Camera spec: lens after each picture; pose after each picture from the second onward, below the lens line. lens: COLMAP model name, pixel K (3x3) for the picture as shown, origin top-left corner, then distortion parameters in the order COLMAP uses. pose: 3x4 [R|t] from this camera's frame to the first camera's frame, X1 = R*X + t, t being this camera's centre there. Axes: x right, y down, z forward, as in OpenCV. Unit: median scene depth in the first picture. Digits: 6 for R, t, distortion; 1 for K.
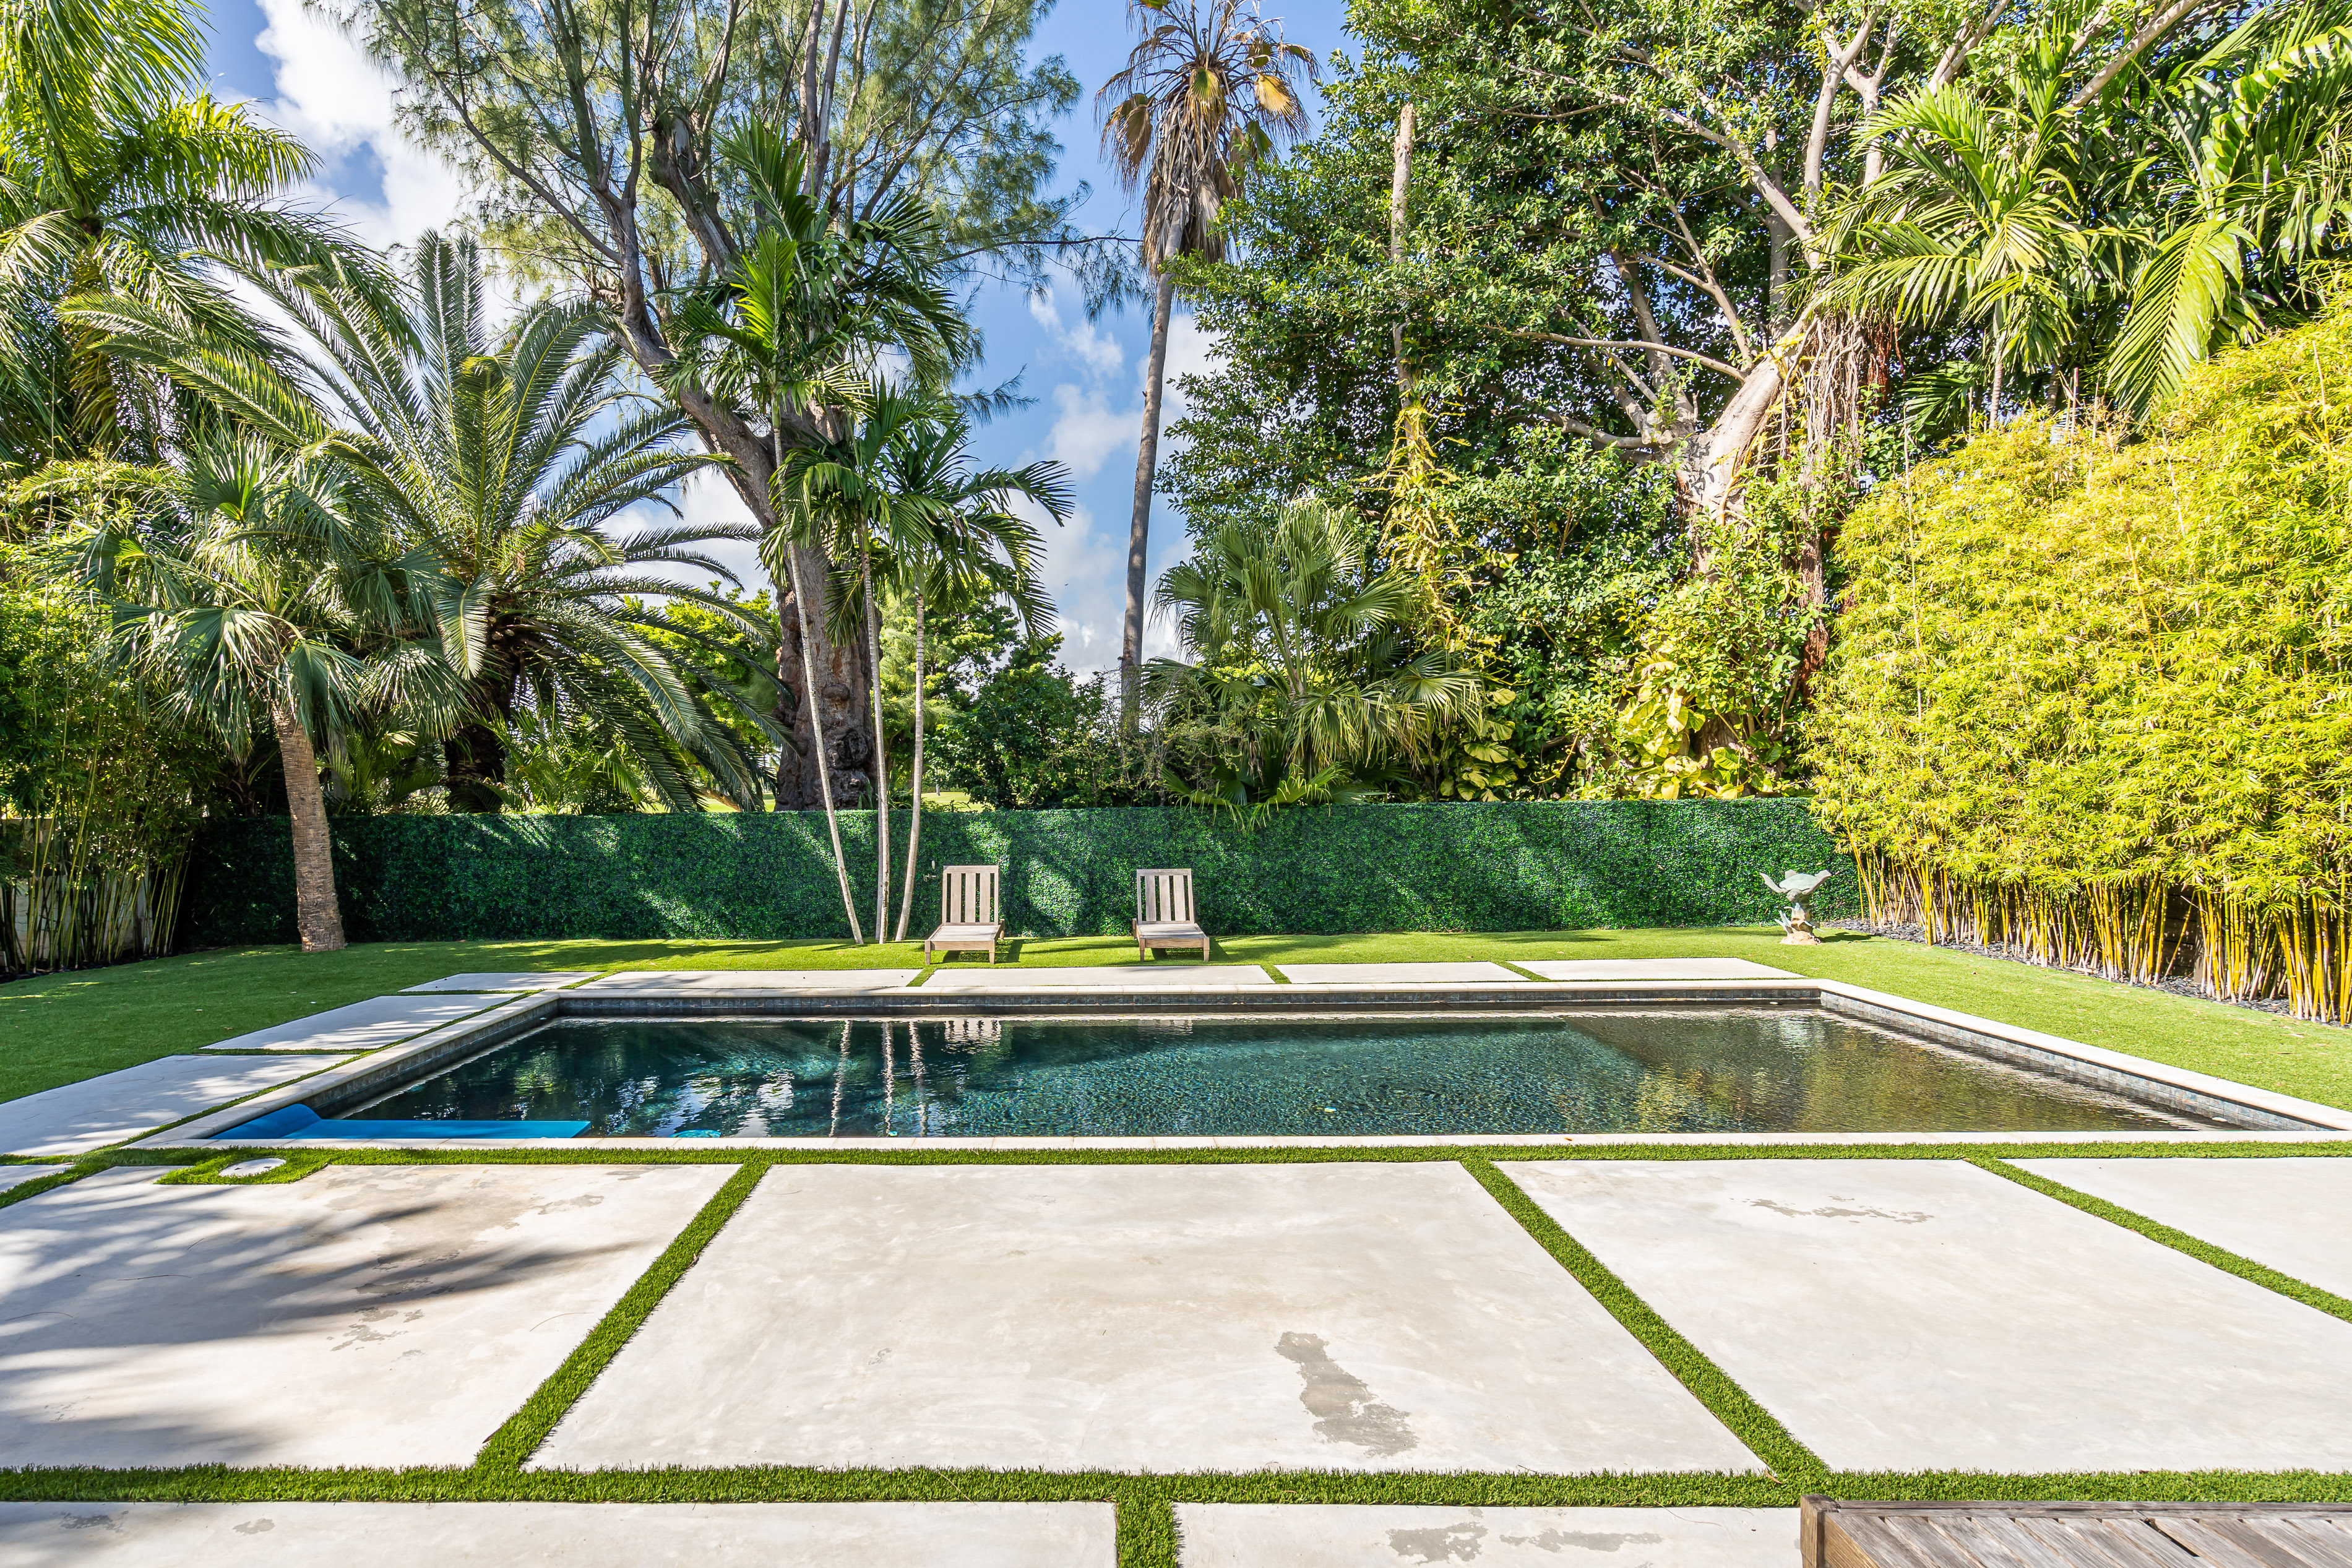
lens RADIAL K [[1168.7, 0, 1053.4], [0, 1168.7, 857.9], [0, 0, 1]] dist [-0.003276, 0.001215]
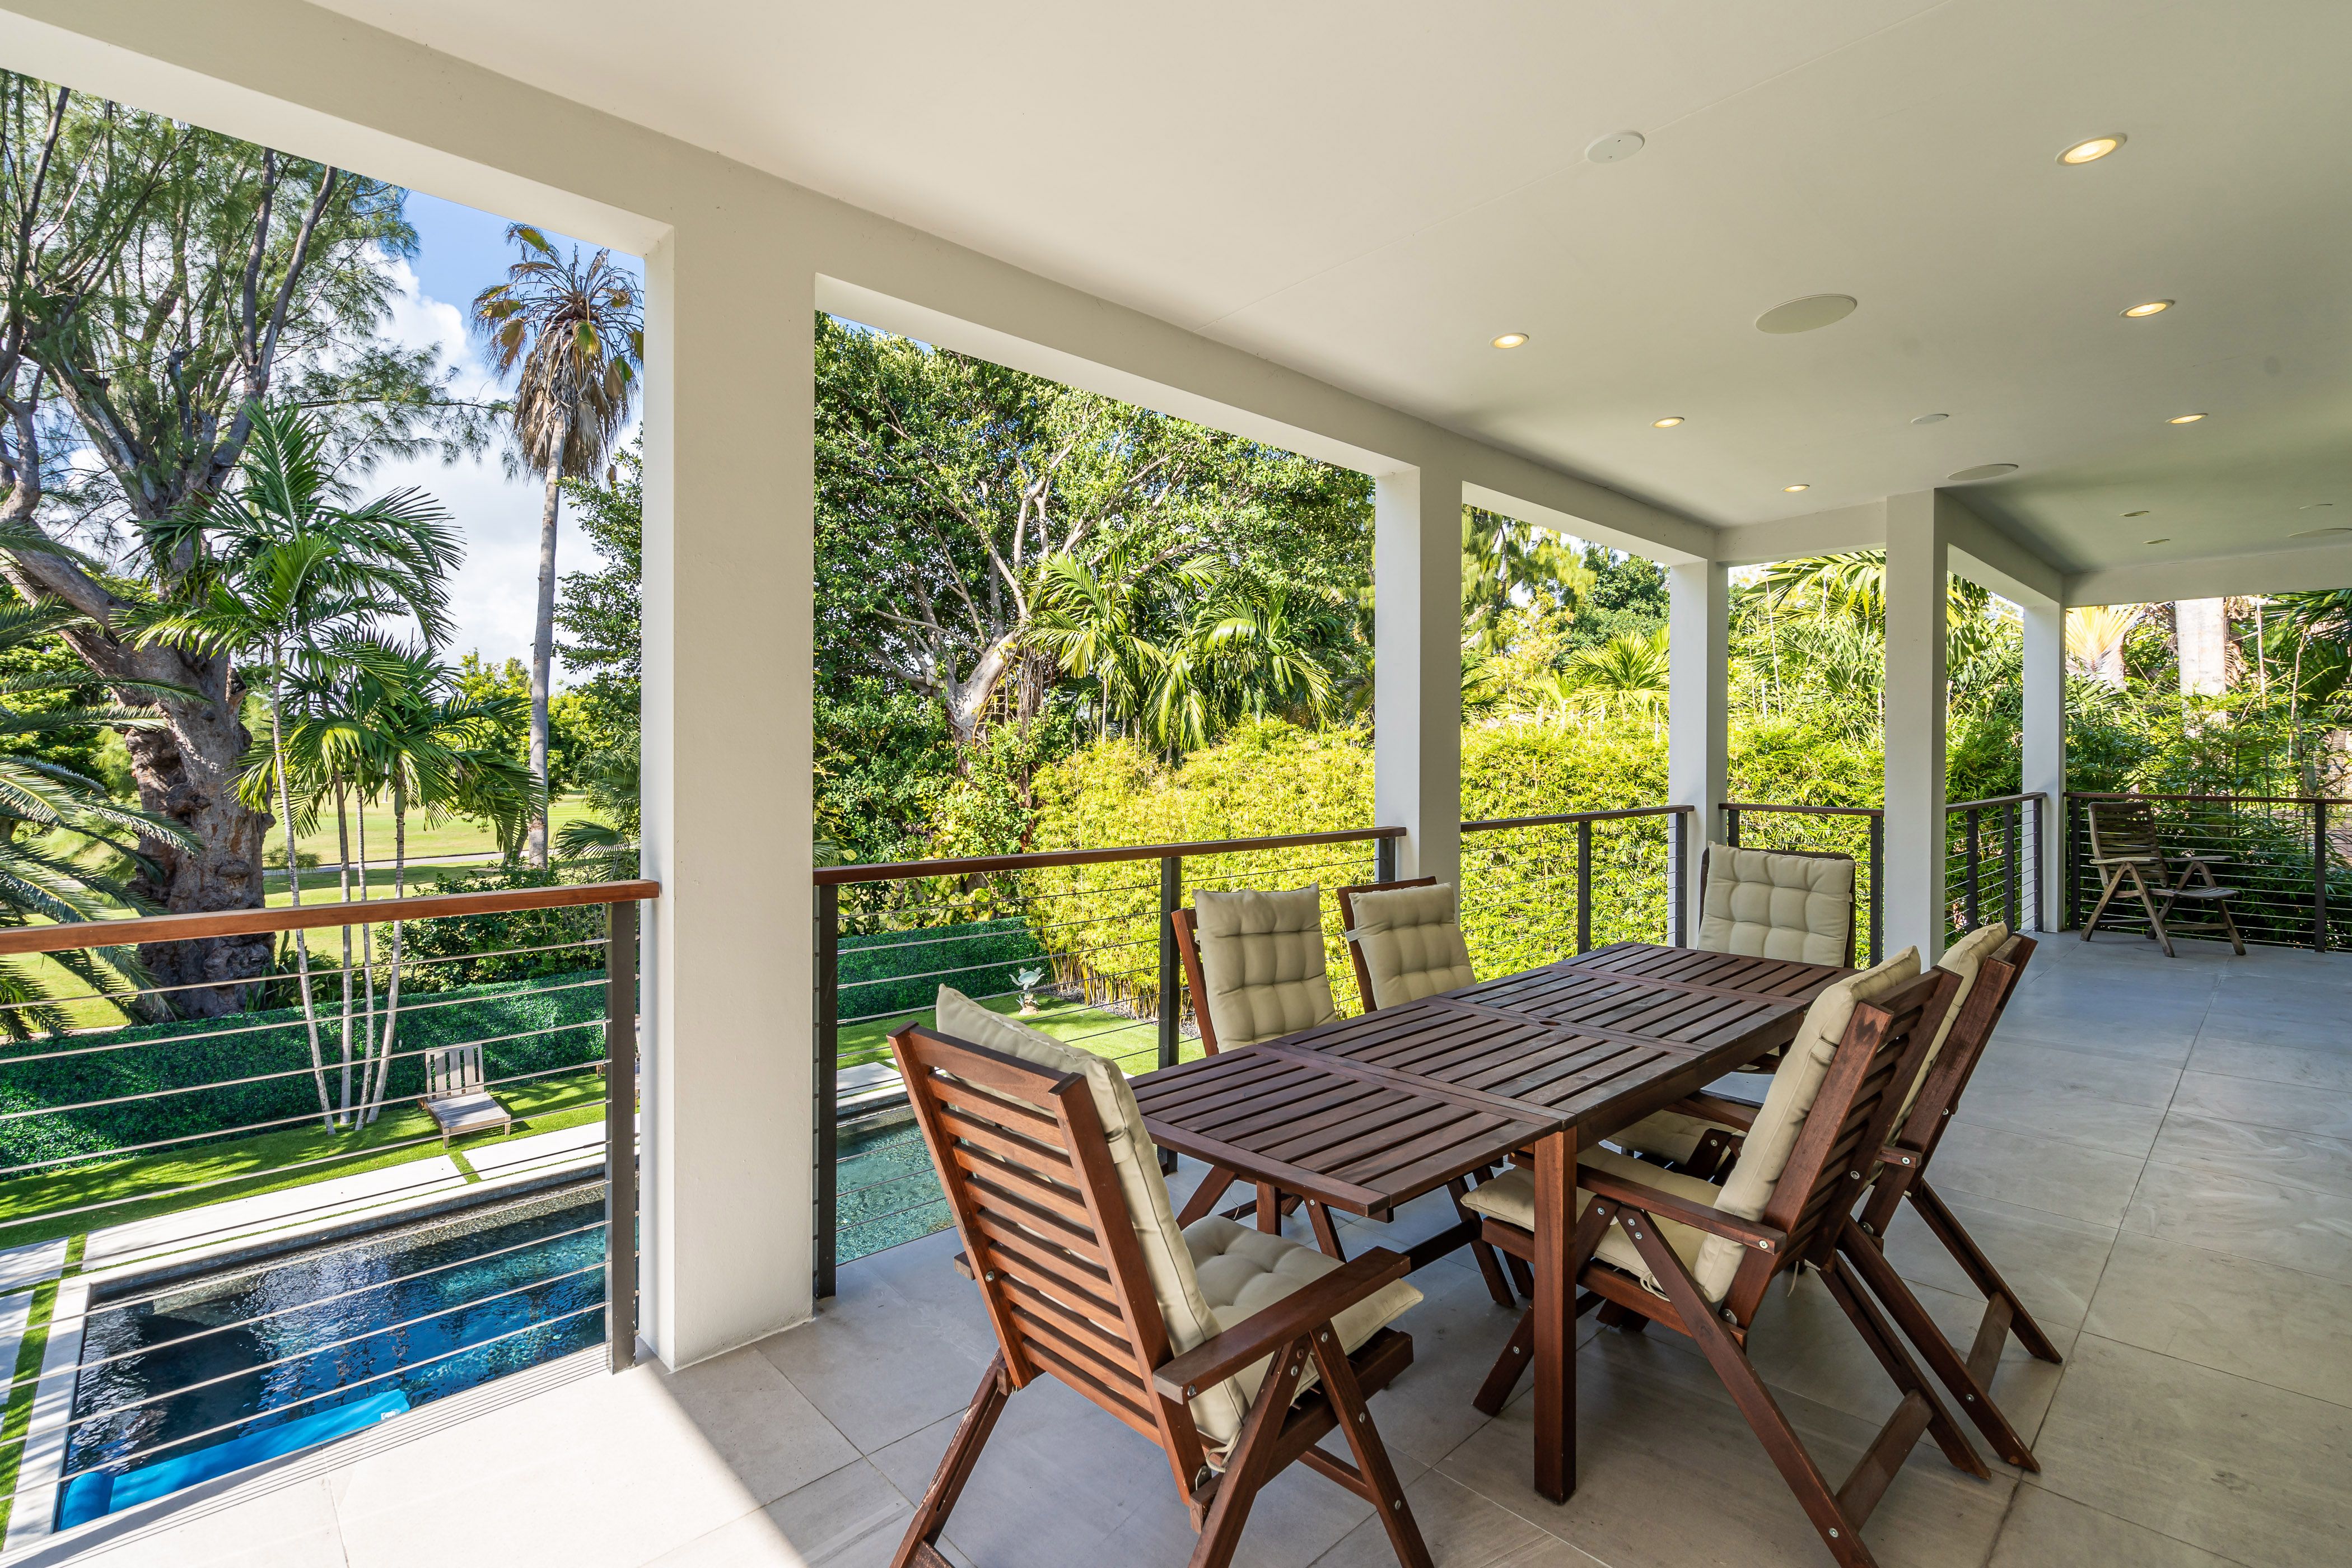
lens RADIAL K [[1073.8, 0, 1152.0], [0, 1073.8, 752.5], [0, 0, 1]] dist [0.000942, 0.000059]
pose [[0.719512, 0.014991, 0.694318, -0.309305], [0.027050, 0.998403, -0.049588, -0.206008], [-0.693953, 0.054461, 0.717958, -0.267080]]
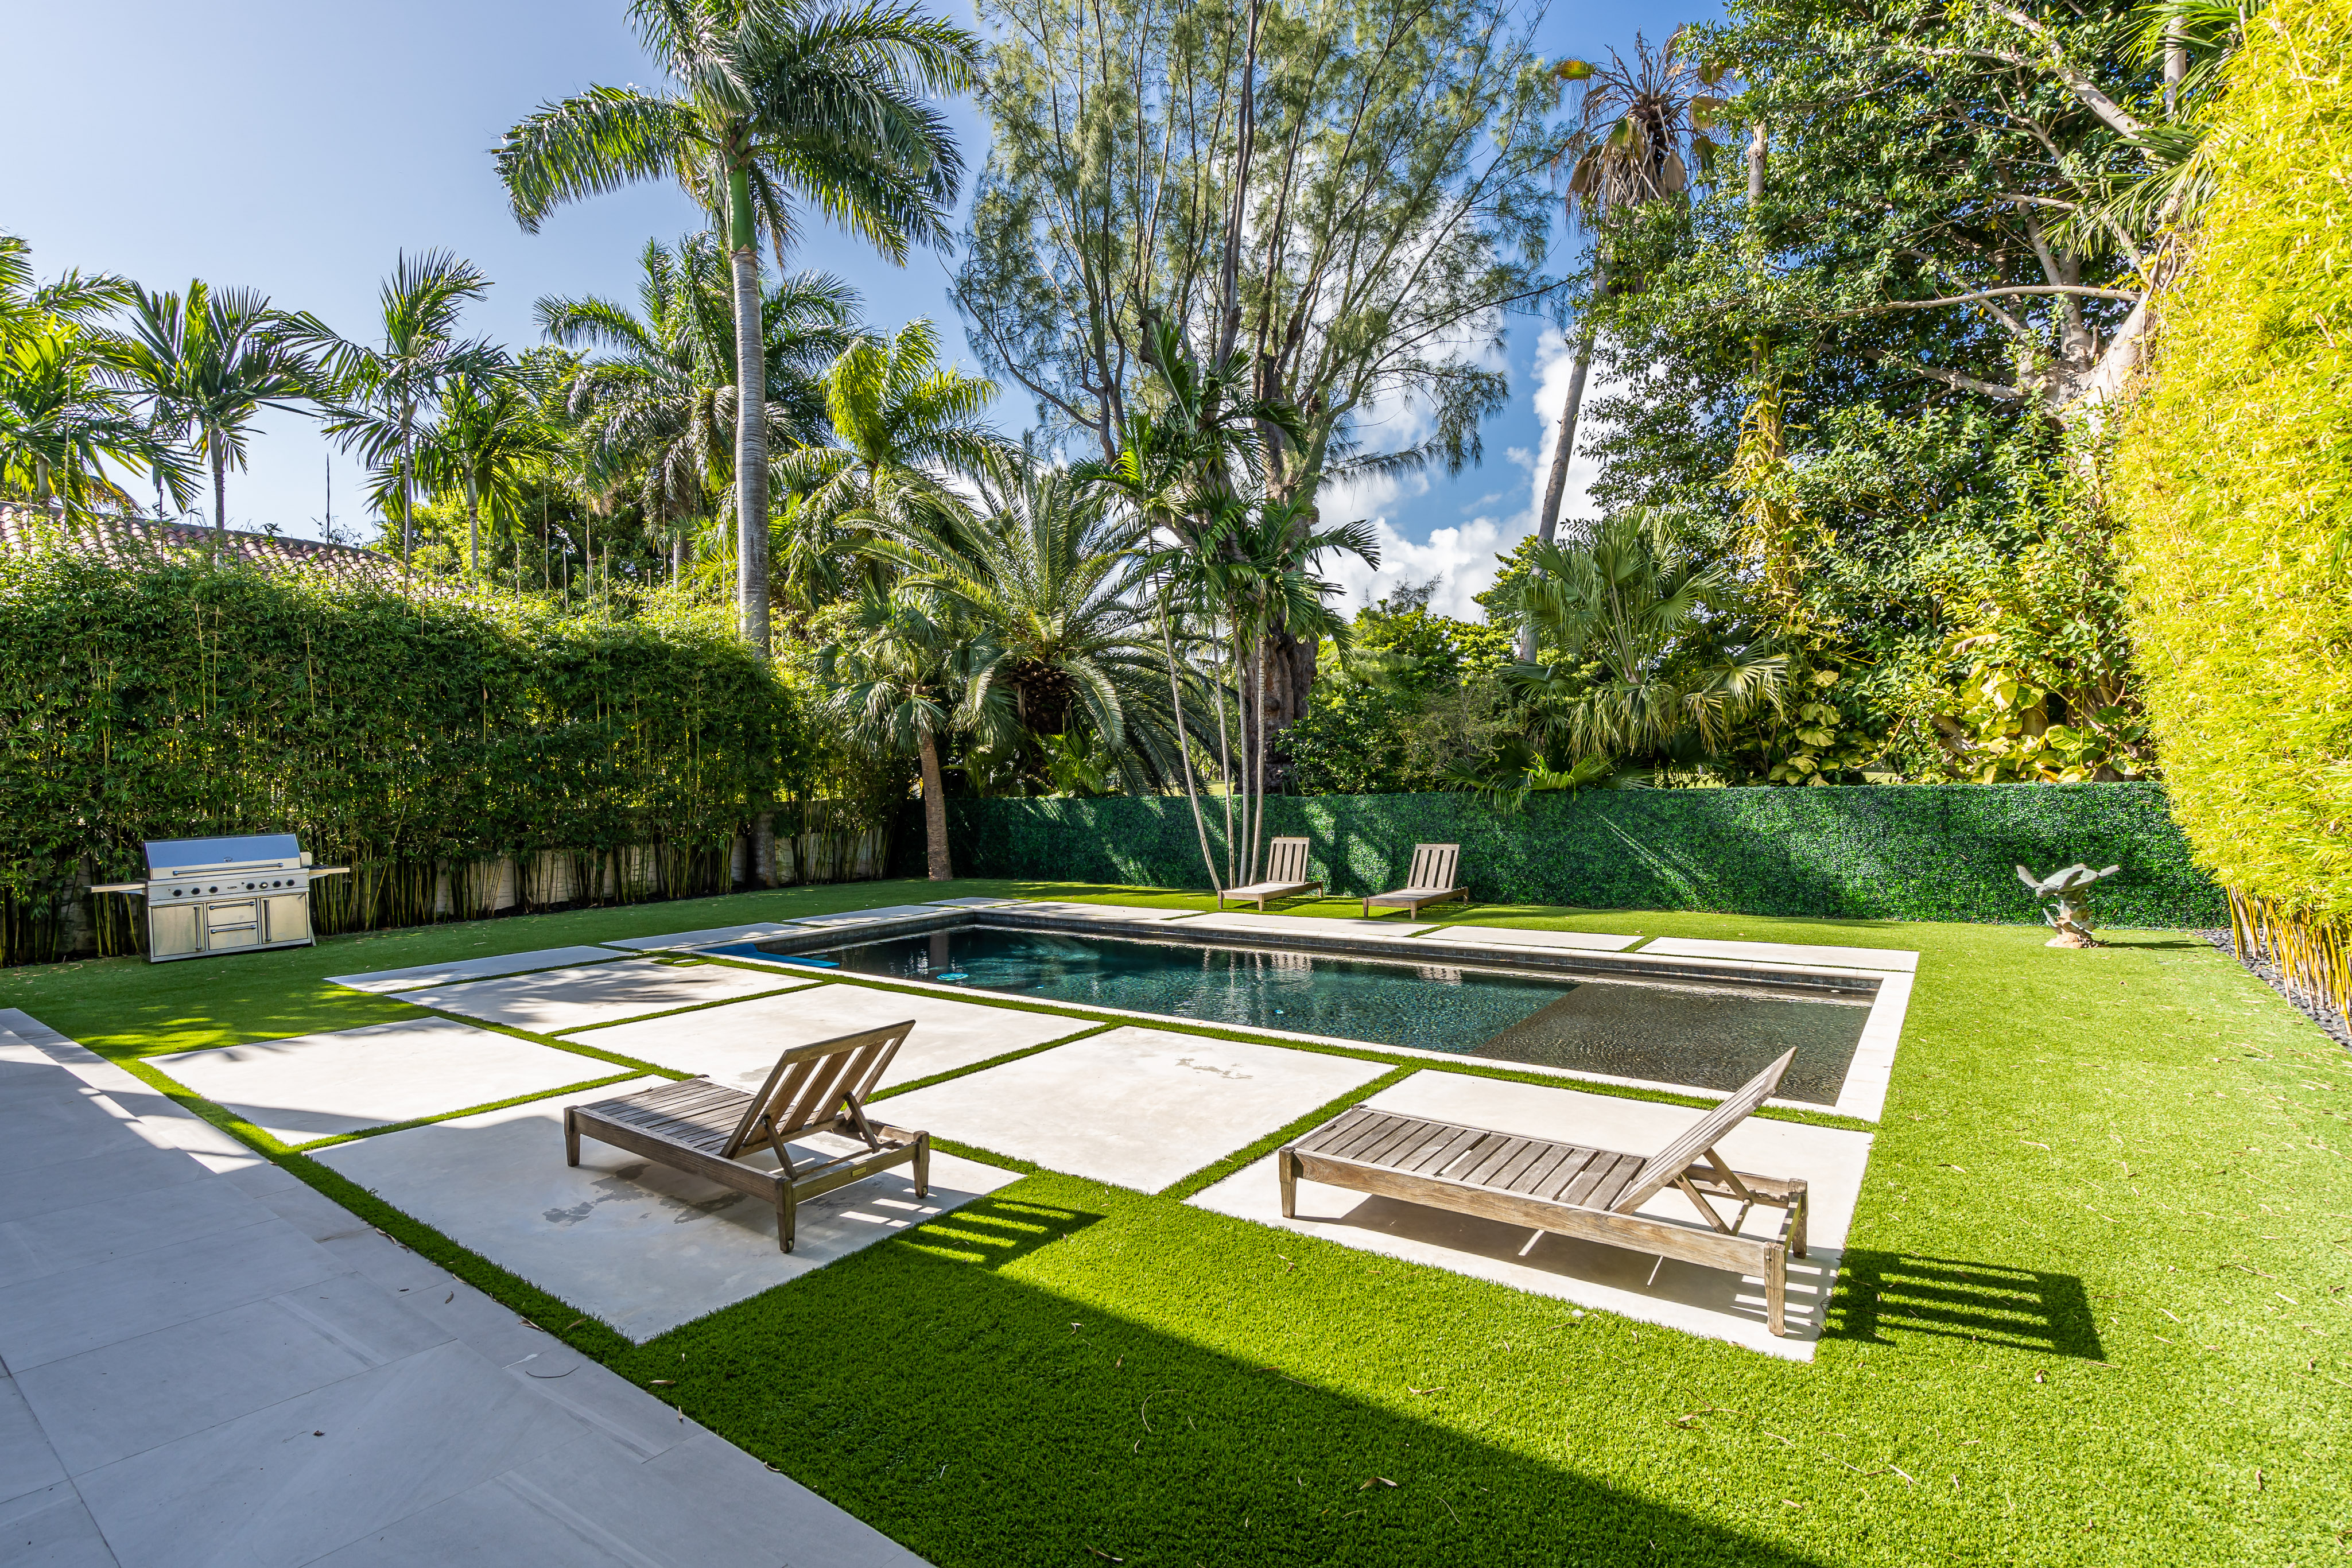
lens RADIAL K [[1073.8, 0, 1165.0], [0, 1073.8, 793.3], [0, 0, 1]] dist [0.000942, 0.000059]
pose [[0.820184, -0.000777, -0.572099, 0.485701], [-0.022356, 0.999192, -0.033407, 0.000238], [0.571663, 0.040190, 0.819504, -0.066039]]
